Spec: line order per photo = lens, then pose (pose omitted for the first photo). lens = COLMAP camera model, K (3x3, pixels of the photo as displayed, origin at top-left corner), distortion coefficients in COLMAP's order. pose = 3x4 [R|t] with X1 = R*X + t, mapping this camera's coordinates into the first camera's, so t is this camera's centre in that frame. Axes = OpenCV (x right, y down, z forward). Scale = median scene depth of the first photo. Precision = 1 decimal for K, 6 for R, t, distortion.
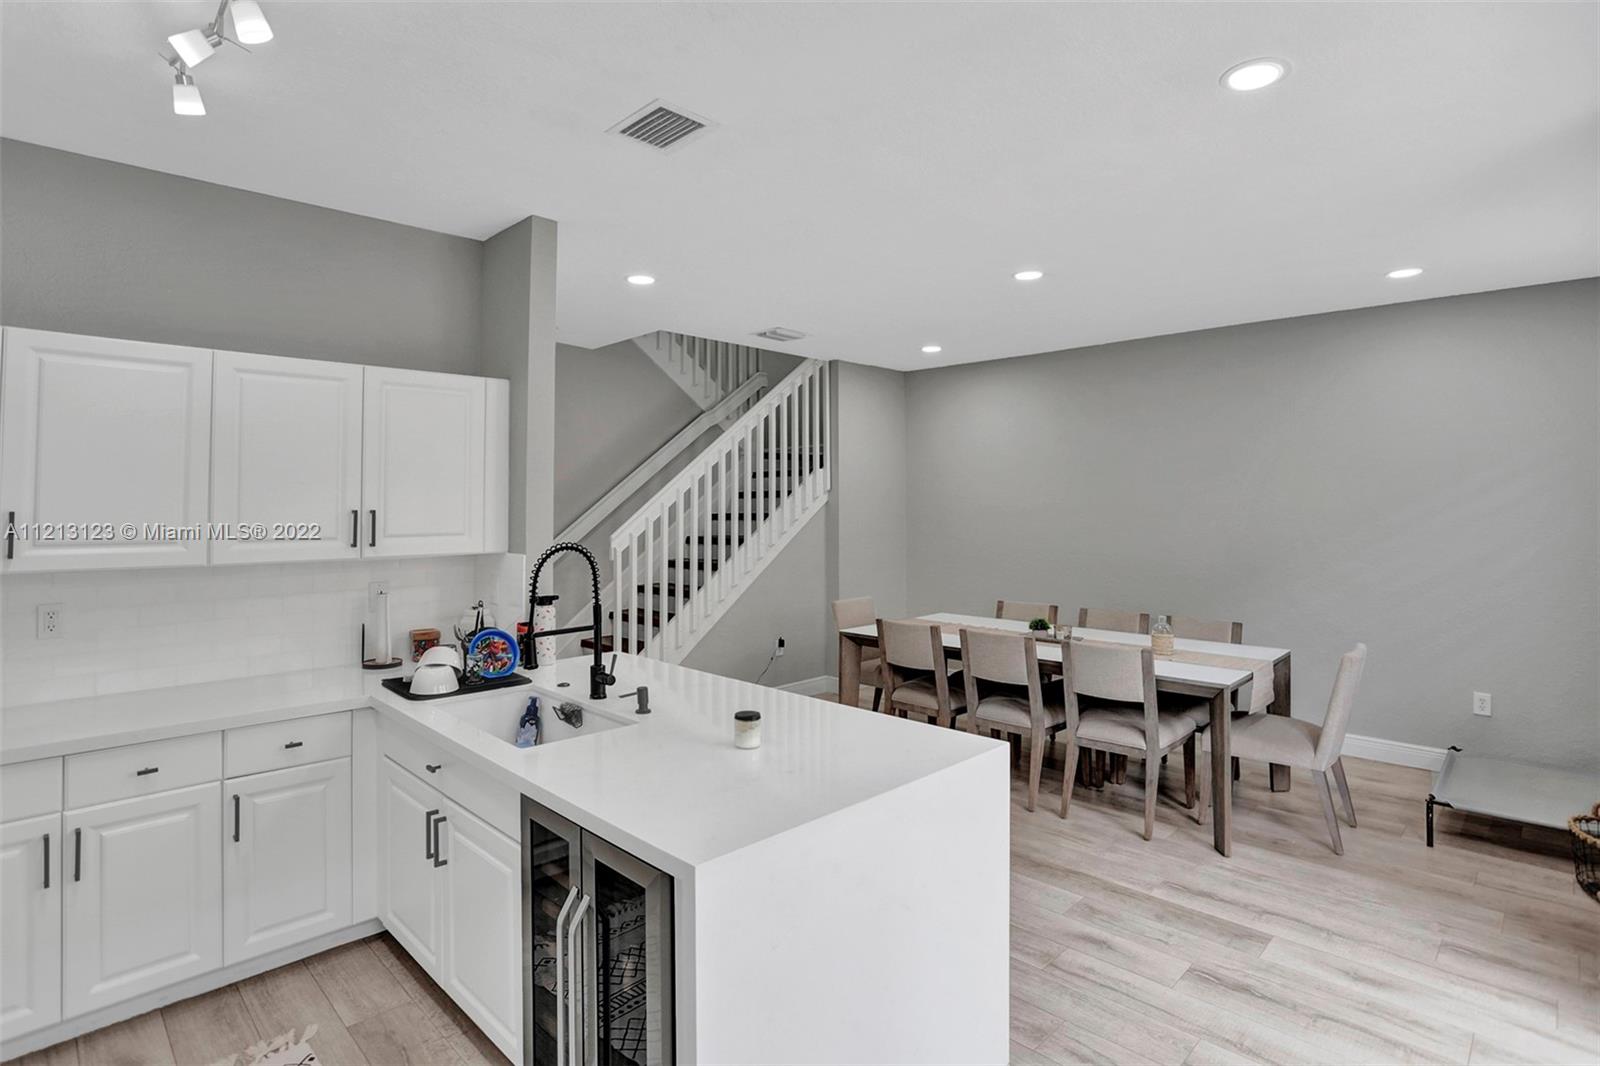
lens RADIAL K [[809.6, 0, 802.6], [0, 809.6, 488.2], [0, 0, 1]] dist [-0.068694, 0.039835]
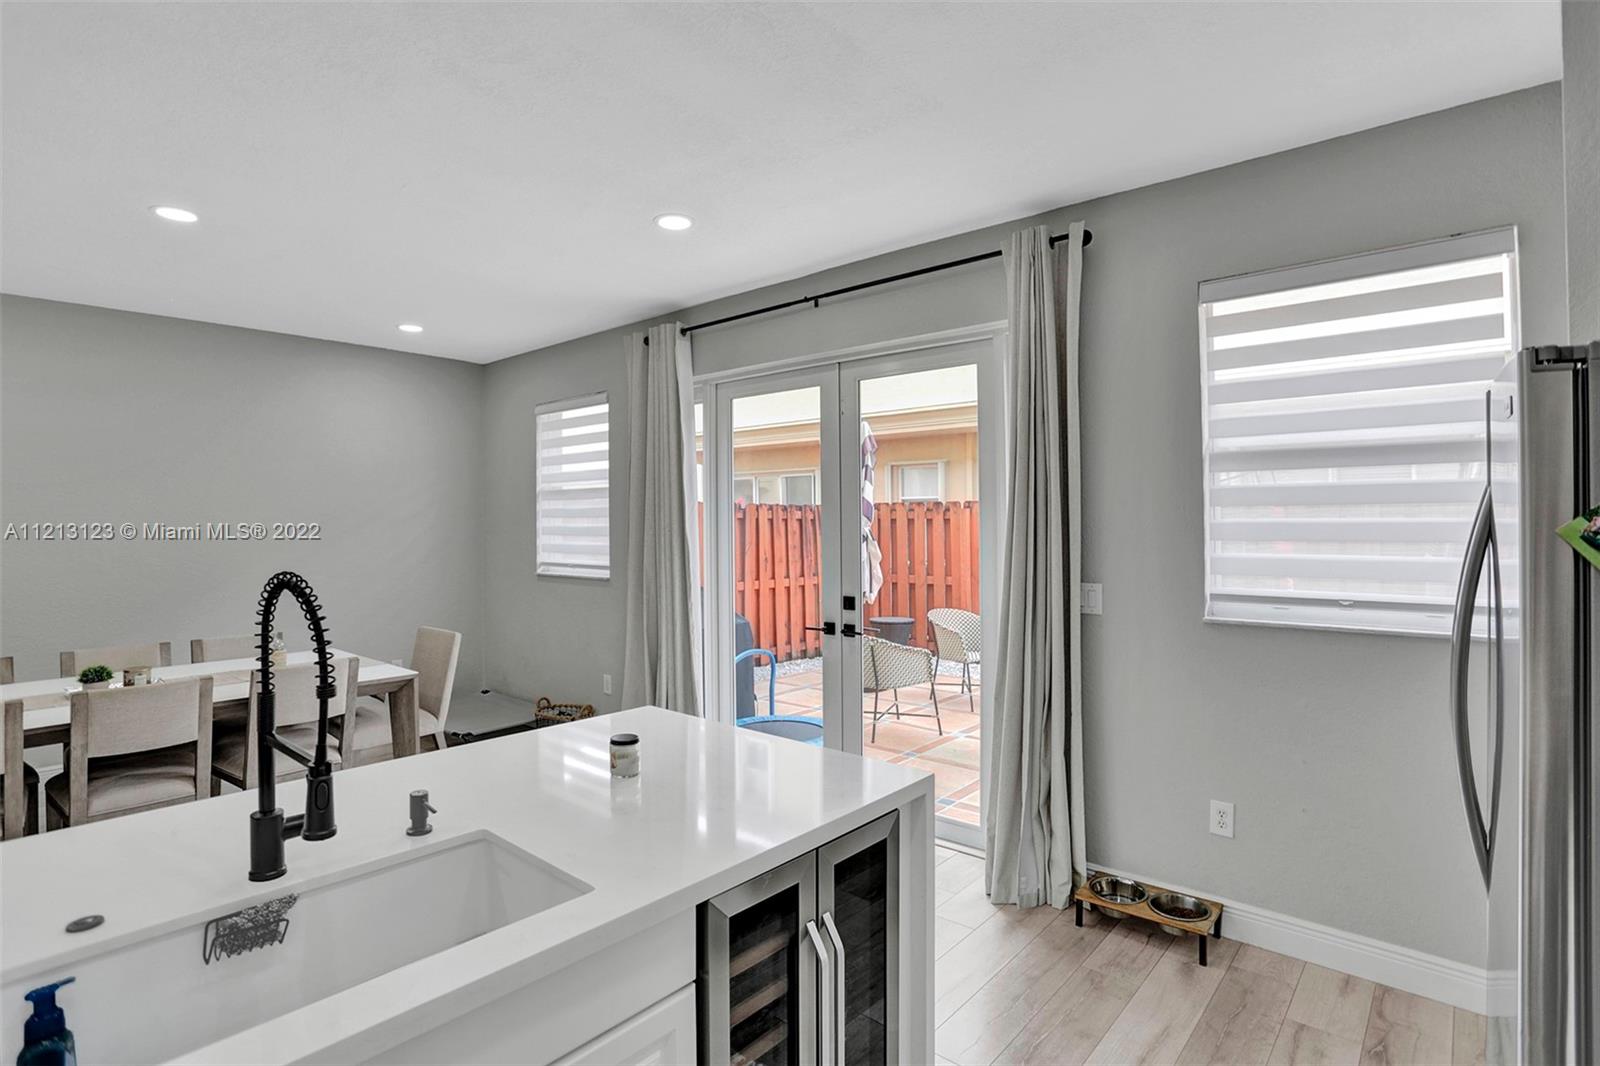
lens RADIAL K [[814.1, 0, 809.1], [0, 814.1, 518.0], [0, 0, 1]] dist [-0.045804, 0.027114]
pose [[-0.071863, 0.002990, 0.997410, -0.790989], [-0.028349, 0.999585, -0.005039, 0.025607], [-0.997012, -0.028638, -0.071748, 0.698243]]
